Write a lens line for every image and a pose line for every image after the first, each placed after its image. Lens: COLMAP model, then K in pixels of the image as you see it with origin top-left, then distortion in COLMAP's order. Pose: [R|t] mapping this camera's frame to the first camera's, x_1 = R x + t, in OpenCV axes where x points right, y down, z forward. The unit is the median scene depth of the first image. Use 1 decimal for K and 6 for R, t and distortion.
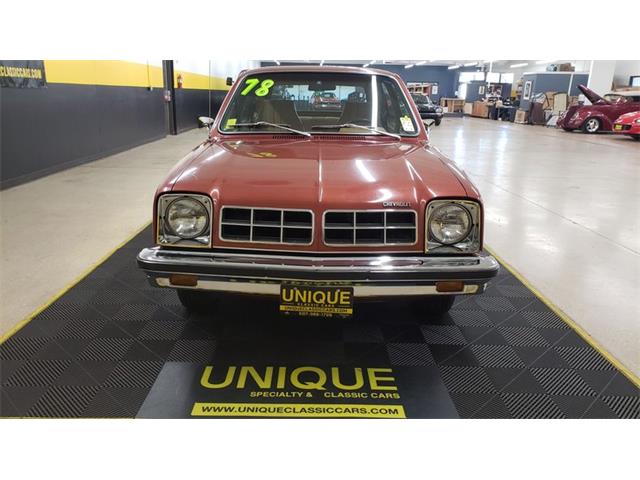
lens RADIAL K [[503.1, 0, 316.5], [0, 503.1, 242.4], [0, 0, 1]] dist [0.019528, -0.000461]
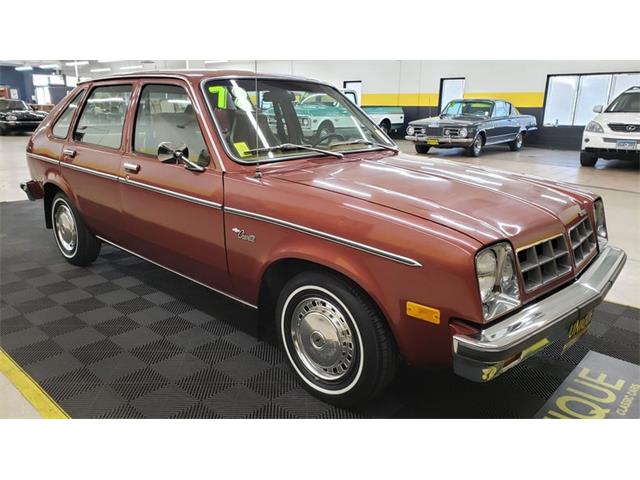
lens RADIAL K [[503.1, 0, 320.1], [0, 503.1, 237.3], [0, 0, 1]] dist [0.019528, -0.000461]
pose [[0.671150, -0.197552, 0.714515, -0.963962], [0.209901, 0.975037, 0.072420, -0.215965], [-0.710985, 0.101372, 0.695862, 0.662946]]
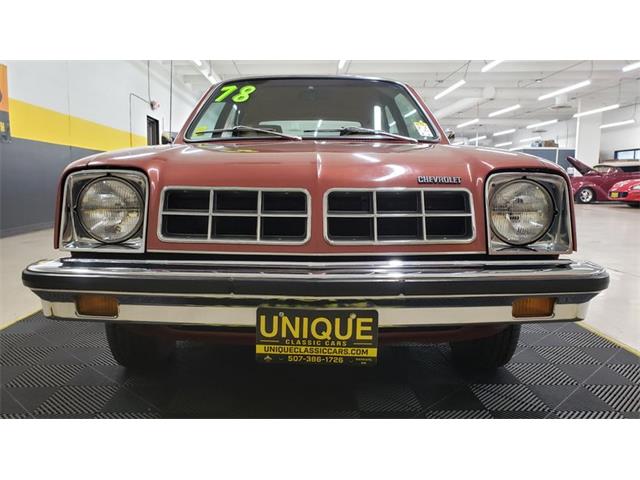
lens RADIAL K [[503.1, 0, 314.8], [0, 503.1, 240.7], [0, 0, 1]] dist [0.019528, -0.000461]
pose [[0.999715, -0.017623, 0.016102, -0.009958], [0.020113, 0.985146, -0.170538, 0.106351], [-0.012857, 0.170814, 0.985219, 0.384930]]
